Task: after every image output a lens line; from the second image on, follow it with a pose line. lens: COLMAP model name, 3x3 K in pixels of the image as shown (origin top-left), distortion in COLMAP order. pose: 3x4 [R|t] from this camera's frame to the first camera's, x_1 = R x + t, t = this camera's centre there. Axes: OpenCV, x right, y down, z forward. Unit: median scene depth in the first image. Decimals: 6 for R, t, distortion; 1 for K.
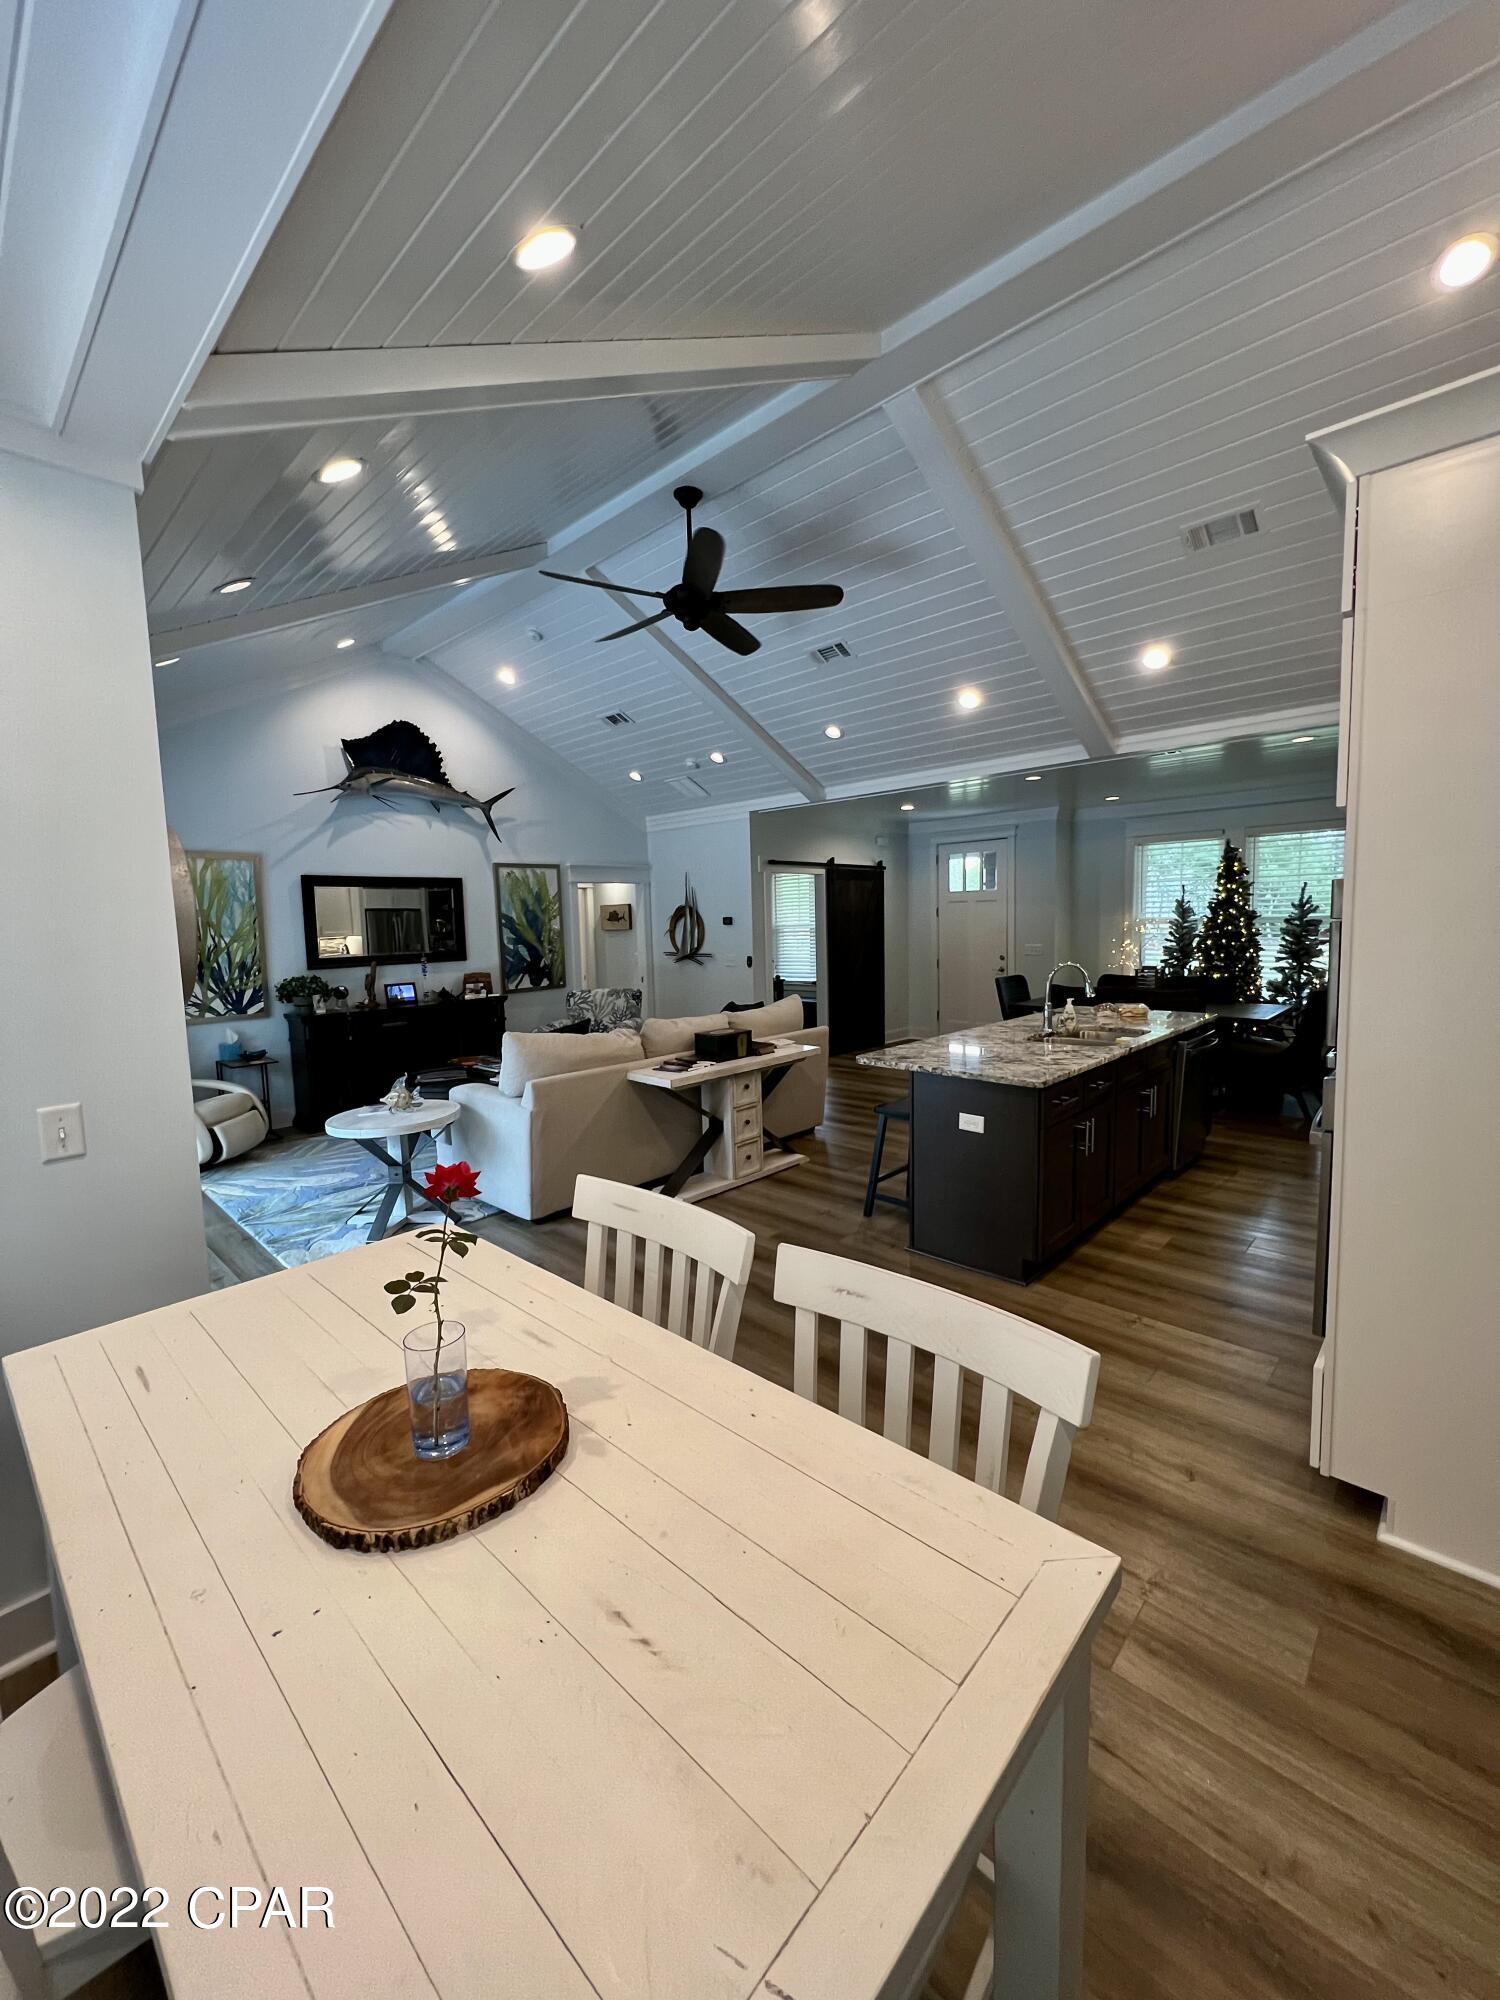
lens RADIAL K [[799.2, 0, 763.8], [0, 799.2, 996.6], [0, 0, 1]] dist [-0.001225, 0.000650]
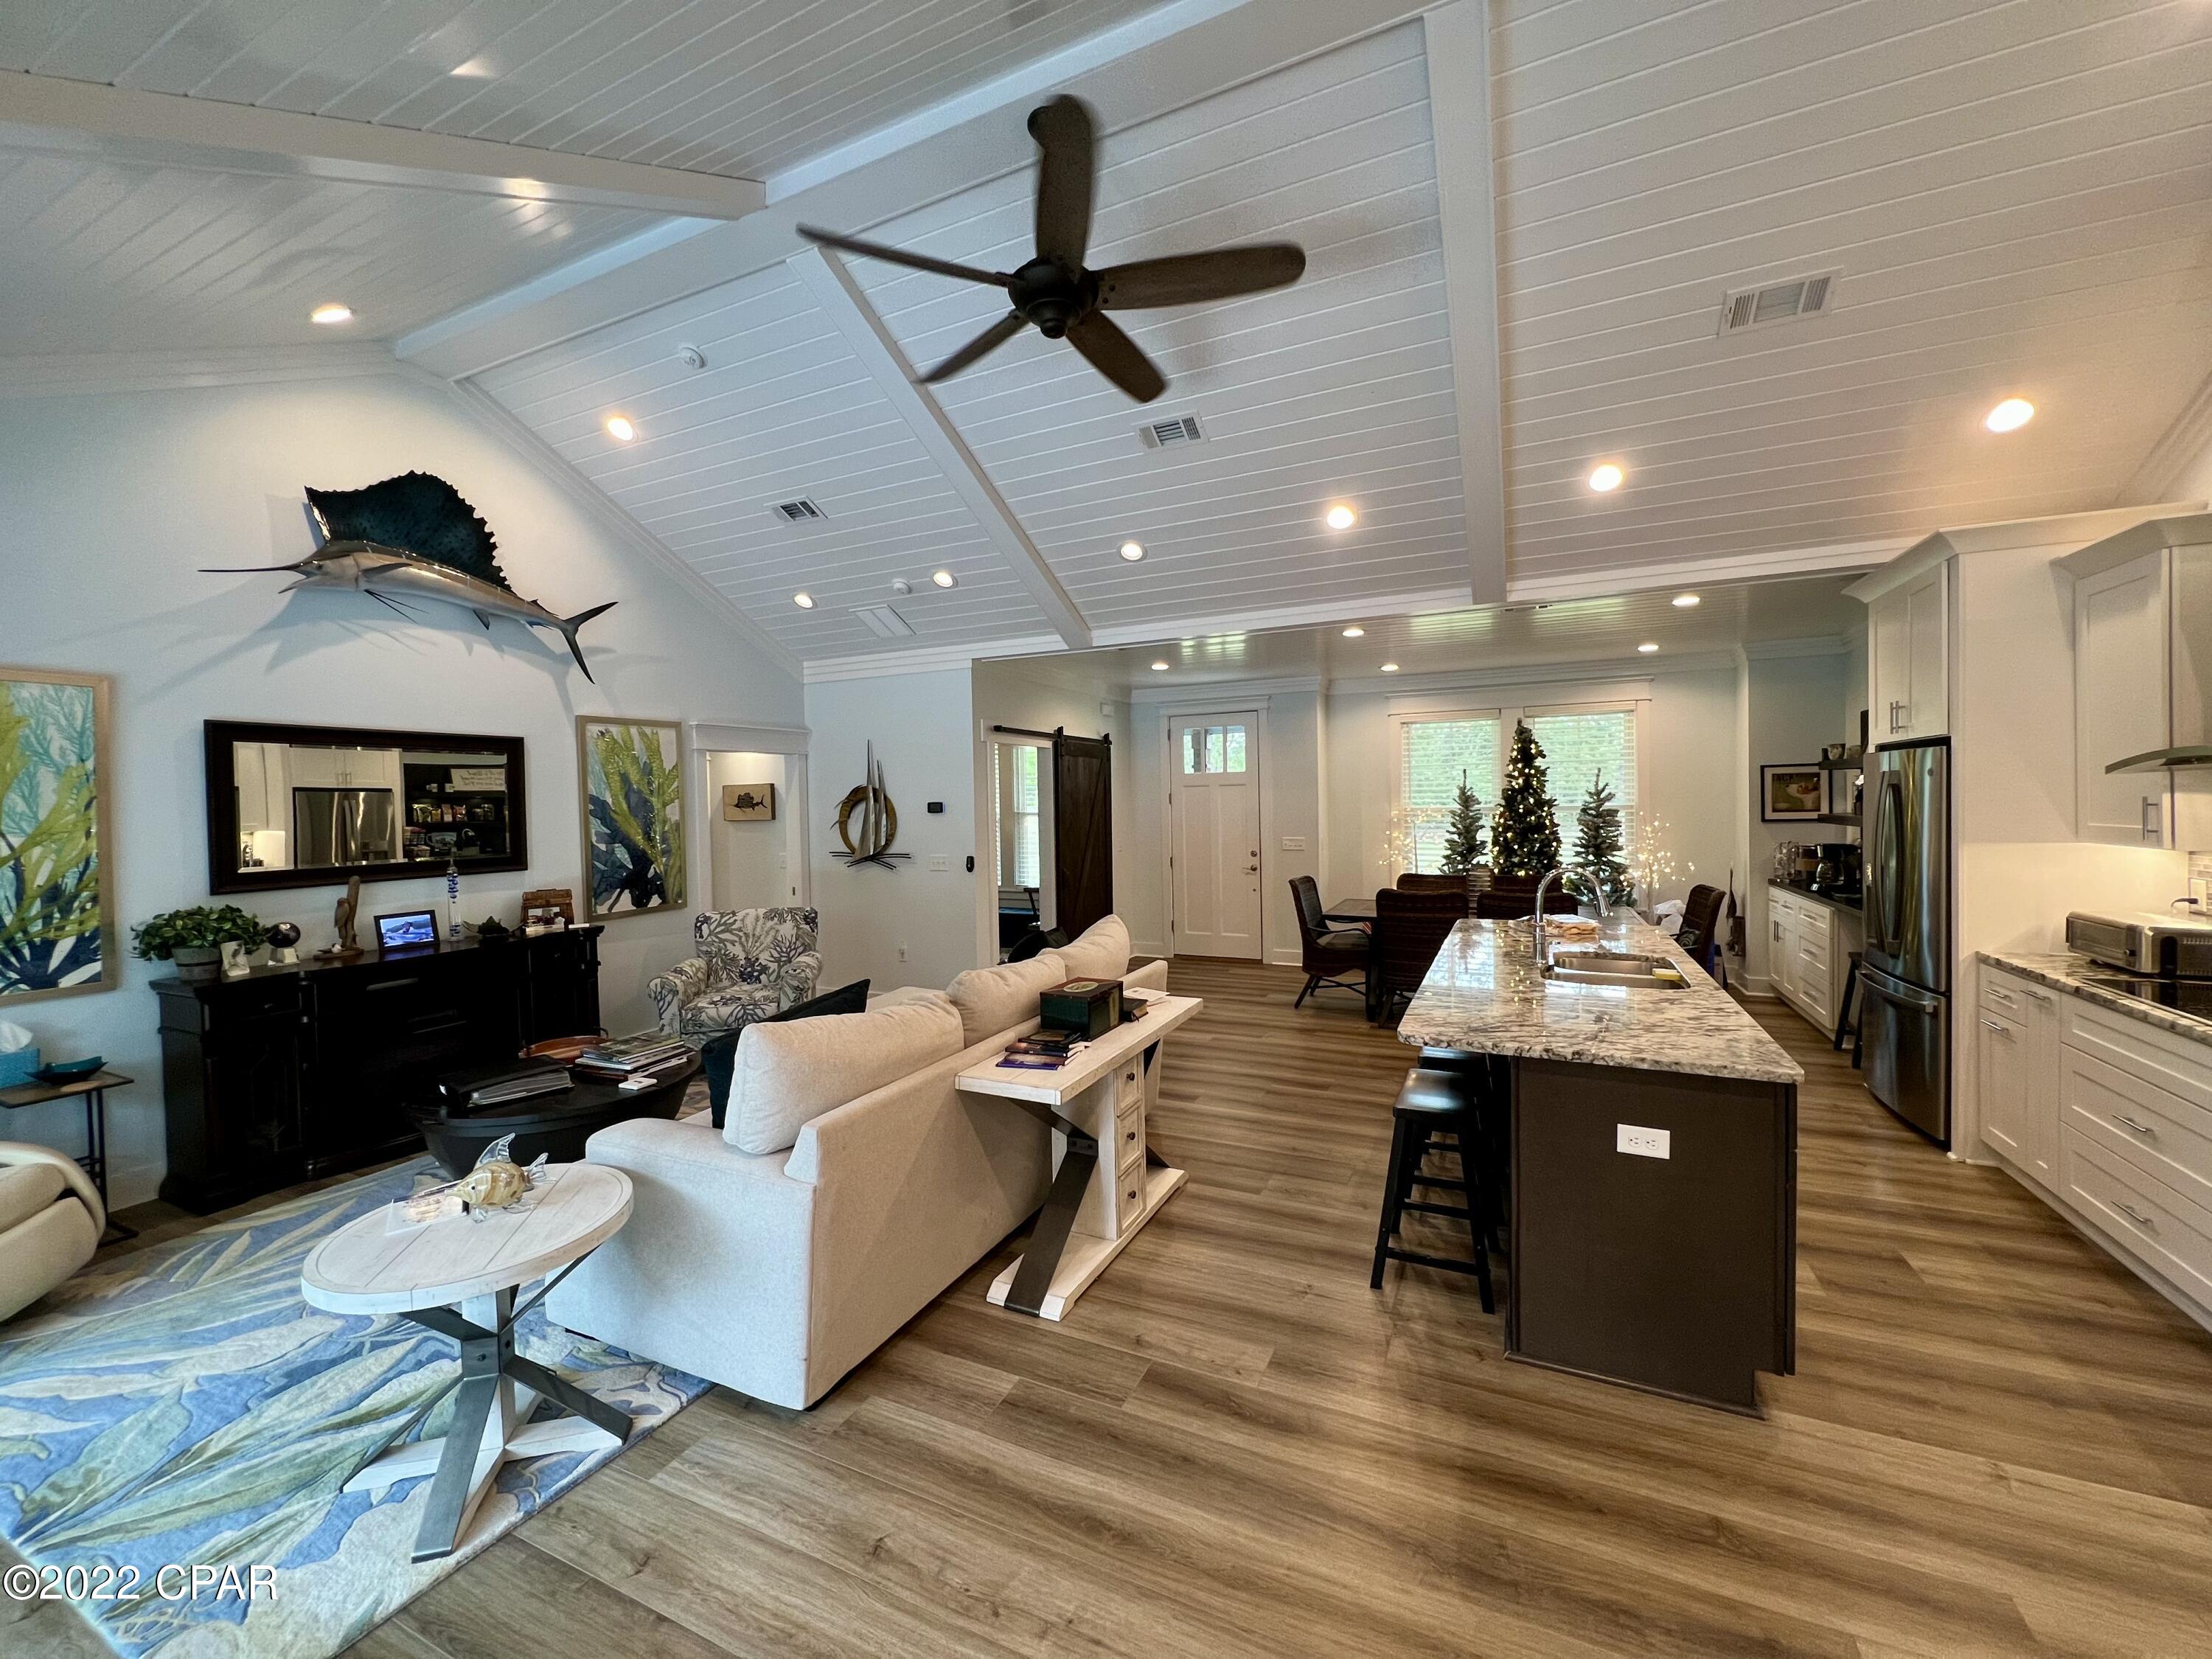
lens RADIAL K [[884.0, 0, 1101.5], [0, 884.0, 819.7], [0, 0, 1]] dist [-0.001225, 0.000650]
pose [[0.954077, 0.000303, 0.299560, -0.175761], [0.024729, 0.996507, -0.079769, -0.021405], [-0.298537, 0.083513, 0.950737, 0.250731]]
